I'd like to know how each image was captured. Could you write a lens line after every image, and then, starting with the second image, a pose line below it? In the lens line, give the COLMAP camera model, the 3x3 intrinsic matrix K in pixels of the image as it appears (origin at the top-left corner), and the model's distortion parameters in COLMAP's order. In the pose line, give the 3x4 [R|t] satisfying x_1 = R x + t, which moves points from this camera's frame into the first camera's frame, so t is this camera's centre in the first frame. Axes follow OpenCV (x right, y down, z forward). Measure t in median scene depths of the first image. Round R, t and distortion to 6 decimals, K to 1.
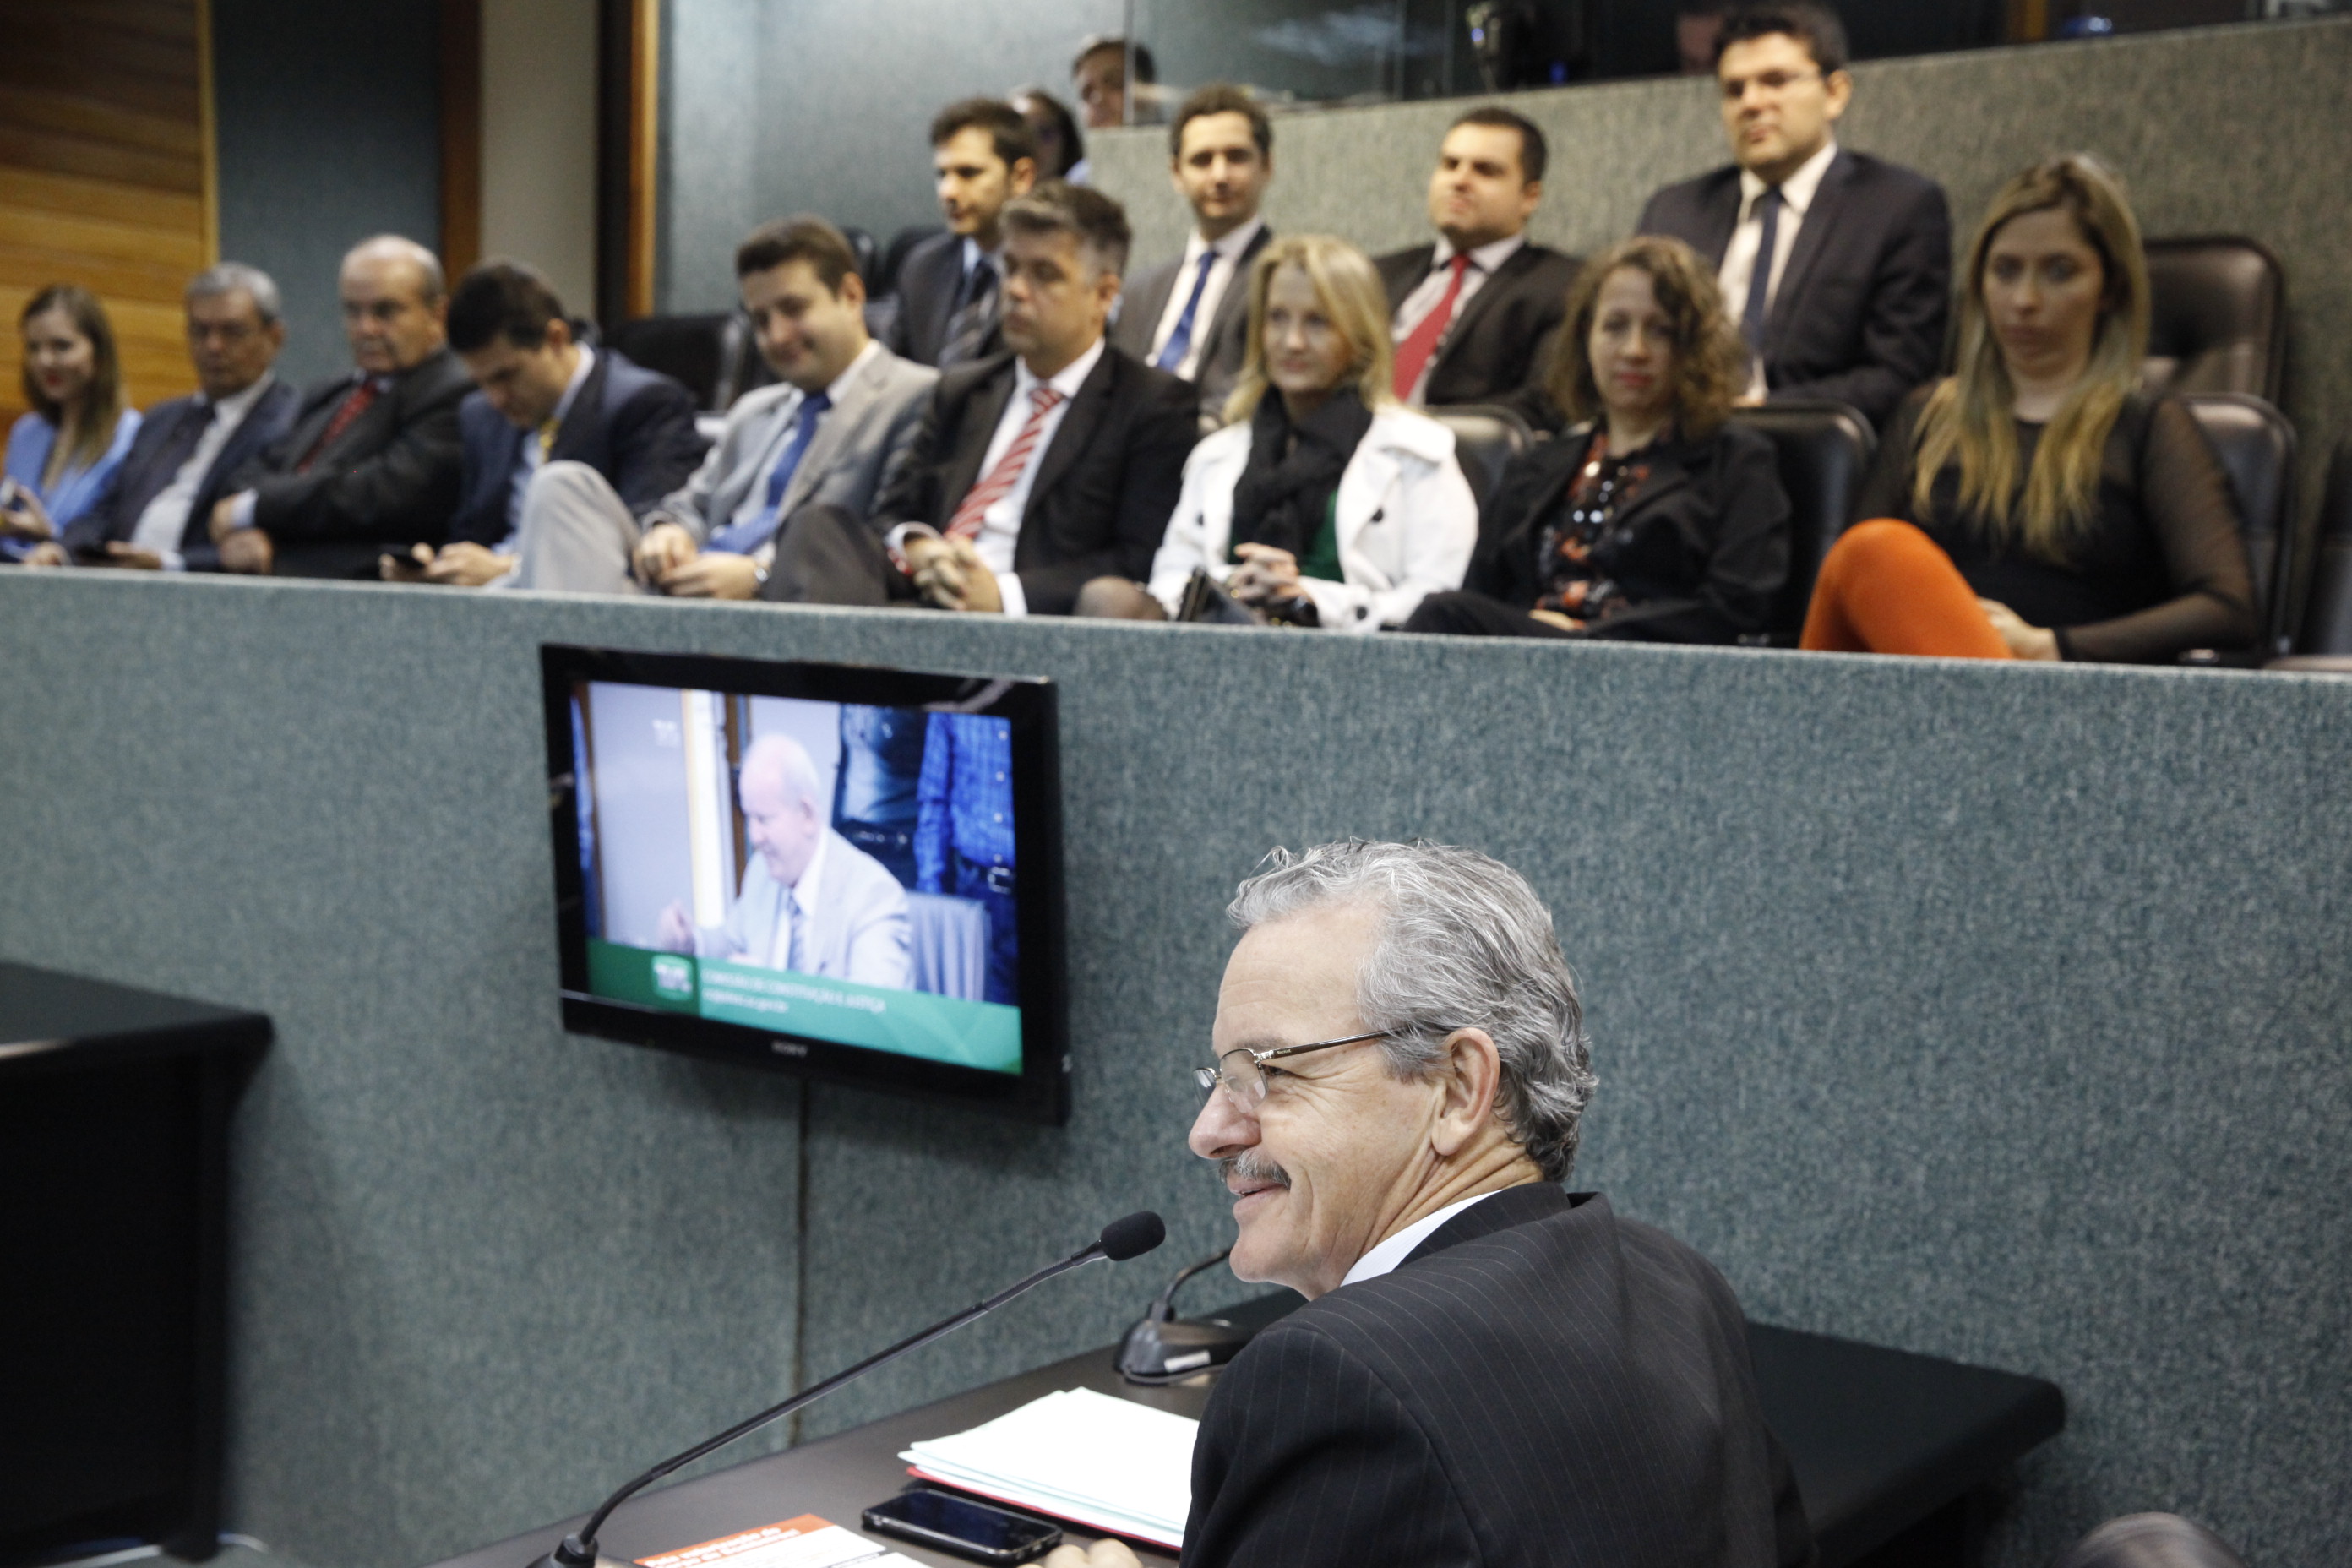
lens RADIAL K [[2811.9, 0, 1177.4], [0, 2811.9, 794.3], [0, 0, 1]] dist [0.021117, 0.159880]
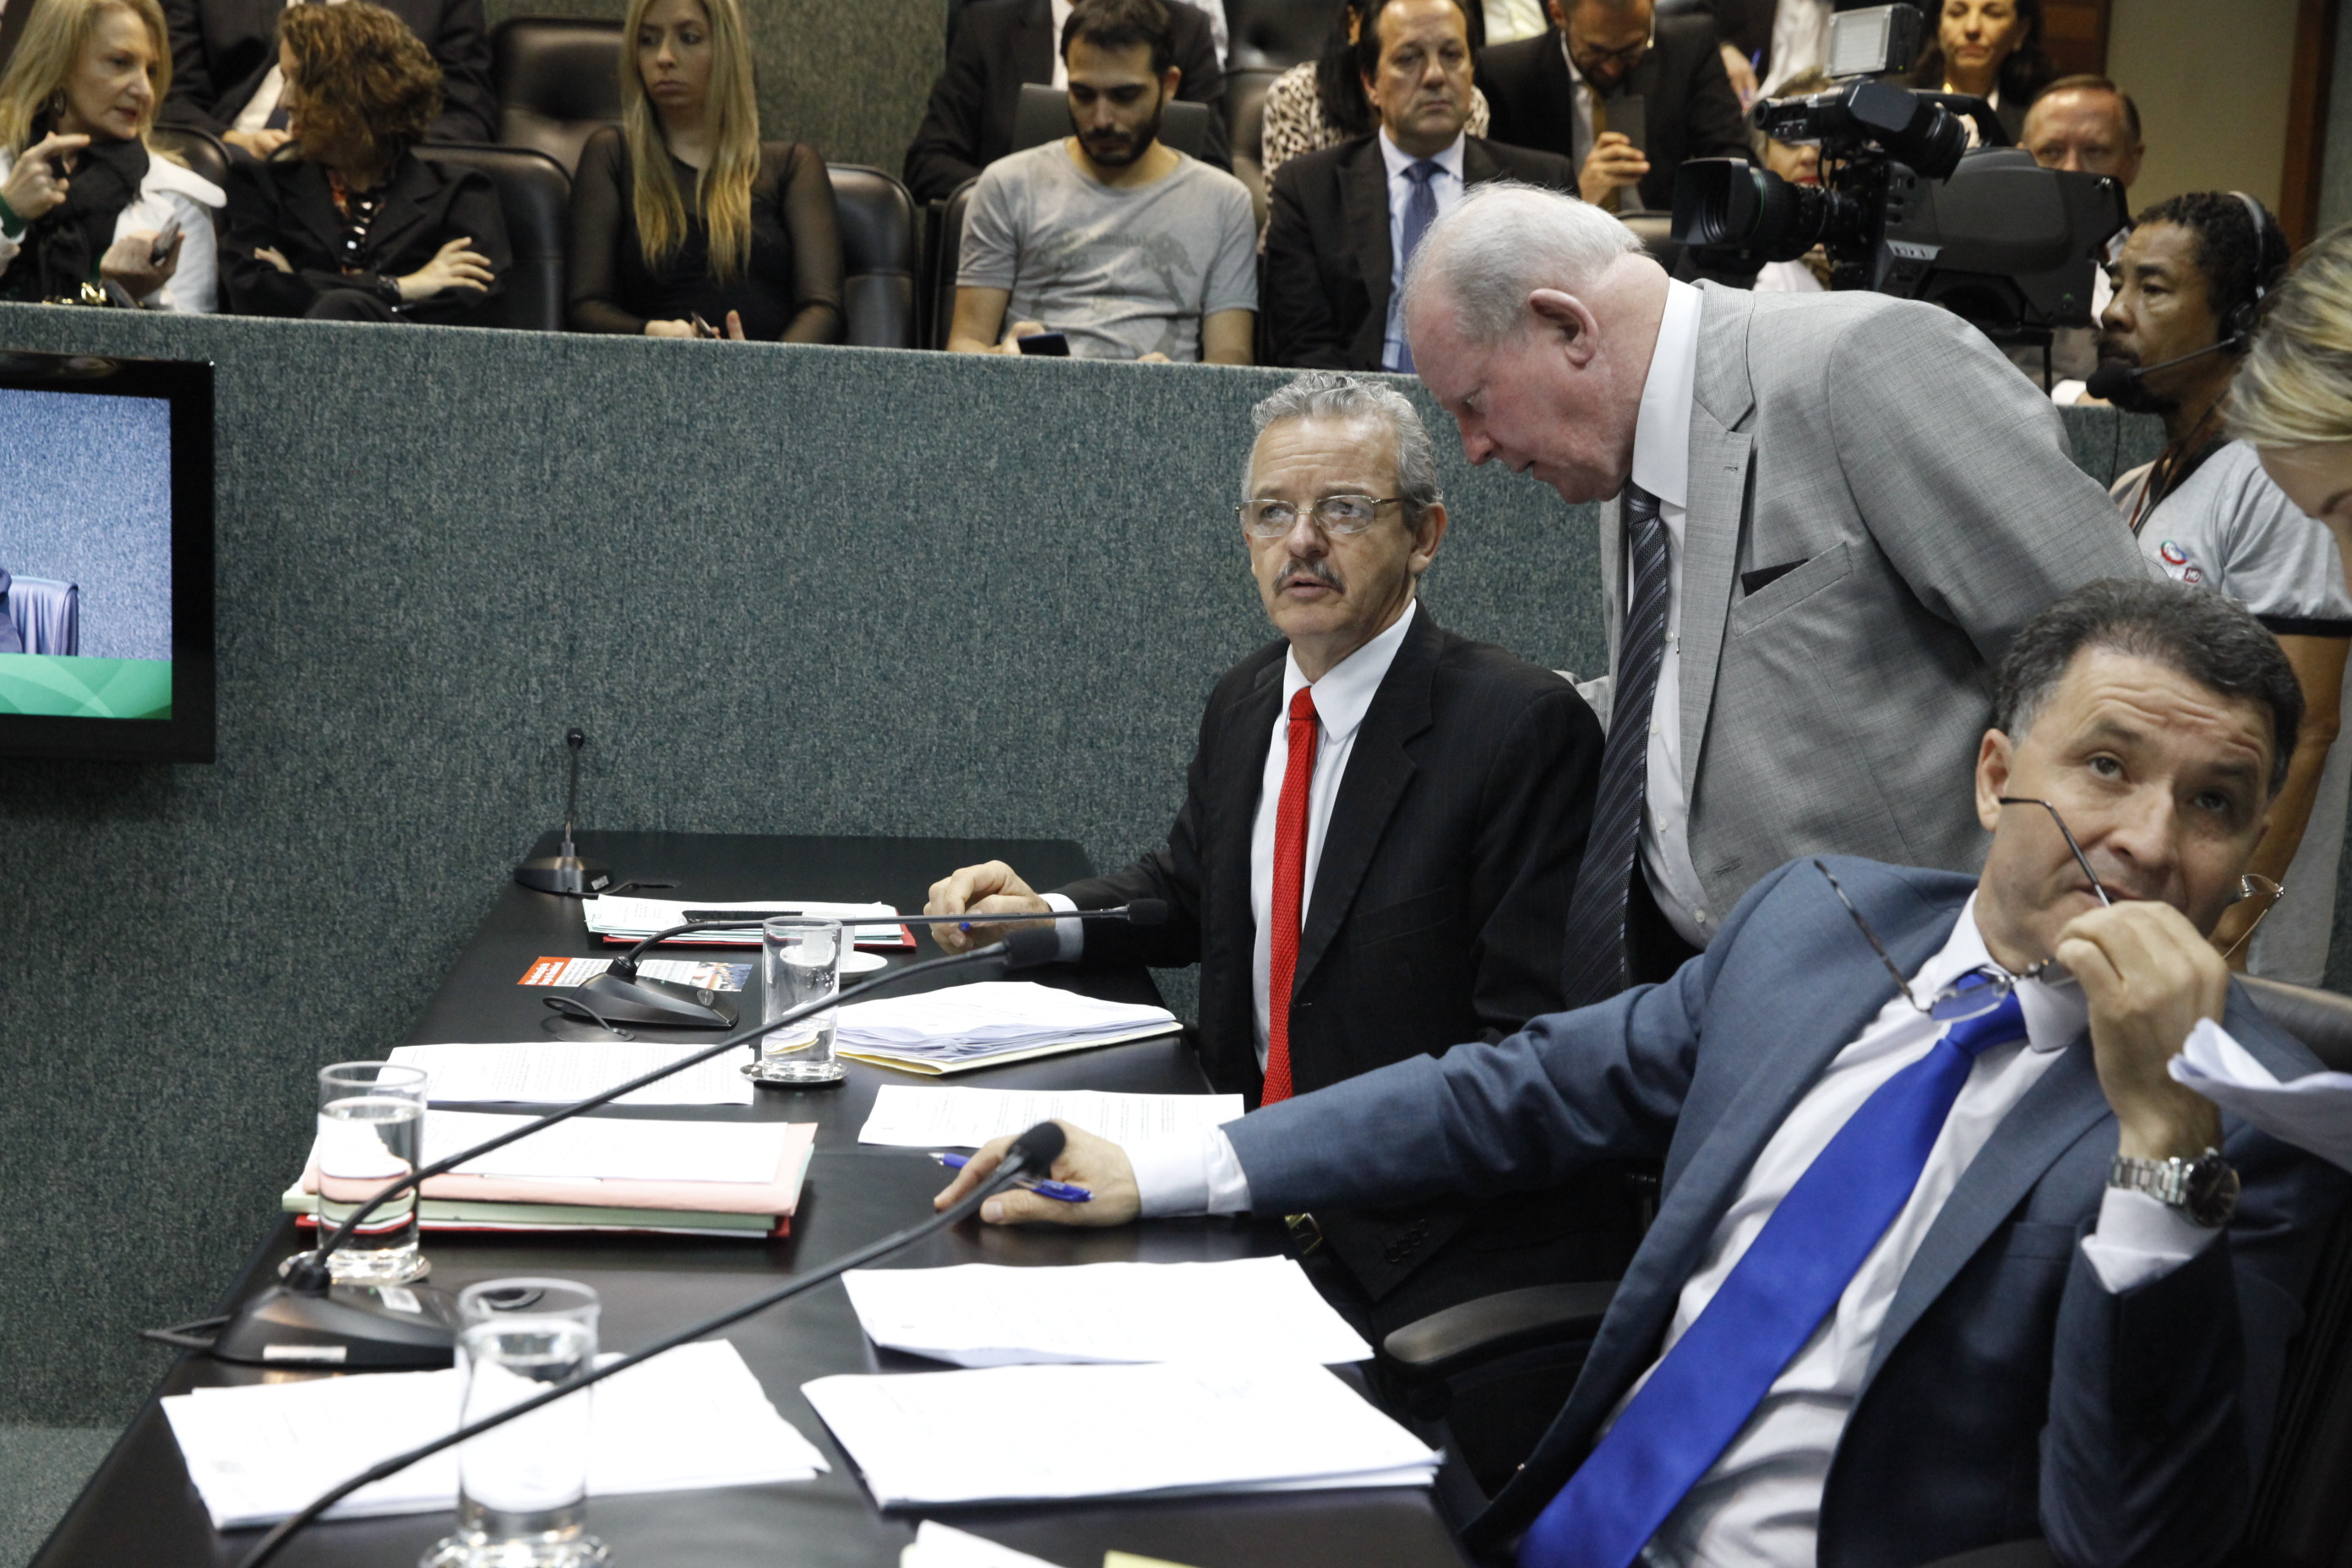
lens RADIAL K [[3173.1, 0, 1178.5], [0, 3173.1, 810.6], [0, 0, 1]] dist [0.020856, 0.390557]
pose [[0.719187, -0.082747, 0.689871, -0.646140], [0.032628, 0.995810, 0.085428, 0.039924], [-0.694050, -0.038929, 0.718874, -0.194855]]
